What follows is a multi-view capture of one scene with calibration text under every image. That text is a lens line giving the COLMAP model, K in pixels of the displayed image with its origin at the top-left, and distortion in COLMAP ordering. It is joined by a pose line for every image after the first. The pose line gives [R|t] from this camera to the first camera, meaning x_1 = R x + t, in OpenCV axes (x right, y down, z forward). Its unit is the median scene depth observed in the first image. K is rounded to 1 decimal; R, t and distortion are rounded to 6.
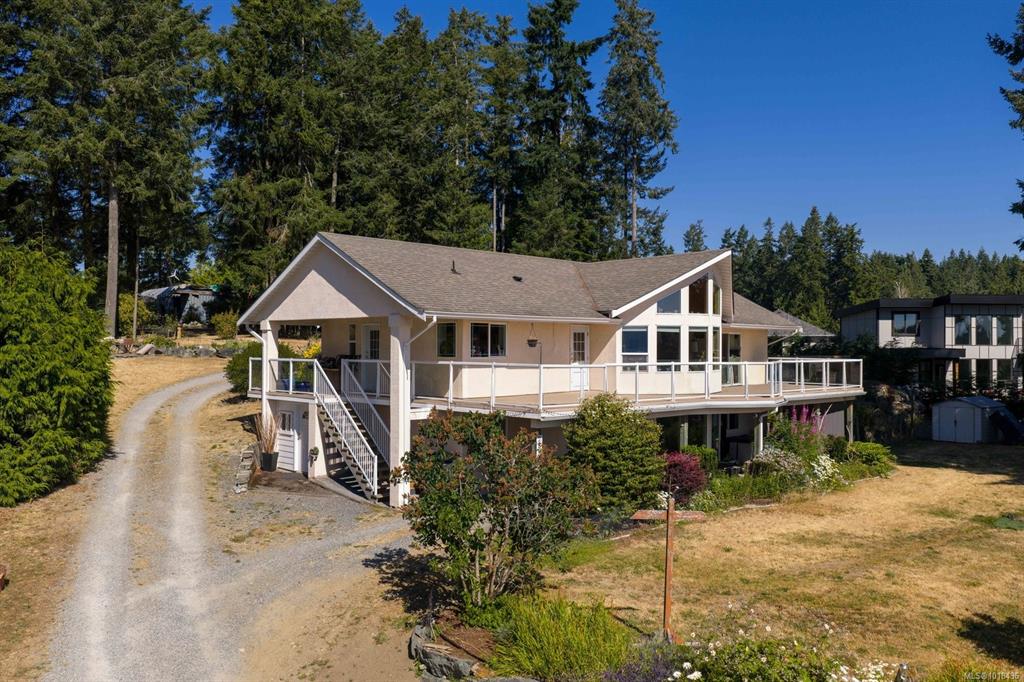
lens RADIAL K [[824.0, 0, 510.9], [0, 824.0, 341.0], [0, 0, 1]] dist [0.011300, -0.013490]
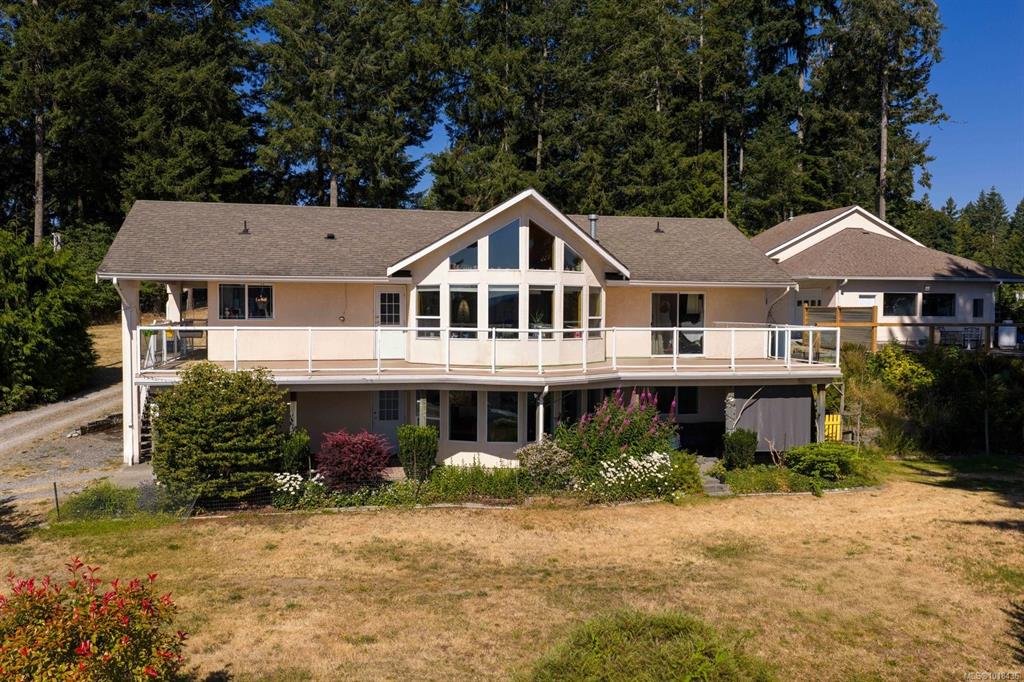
lens RADIAL K [[824.0, 0, 511.5], [0, 824.0, 341.3], [0, 0, 1]] dist [0.011300, -0.013490]
pose [[0.859408, 0.020427, -0.510882, 0.659948], [0.002271, 0.999039, 0.043766, 0.002934], [0.511285, -0.038773, 0.858536, 0.295841]]
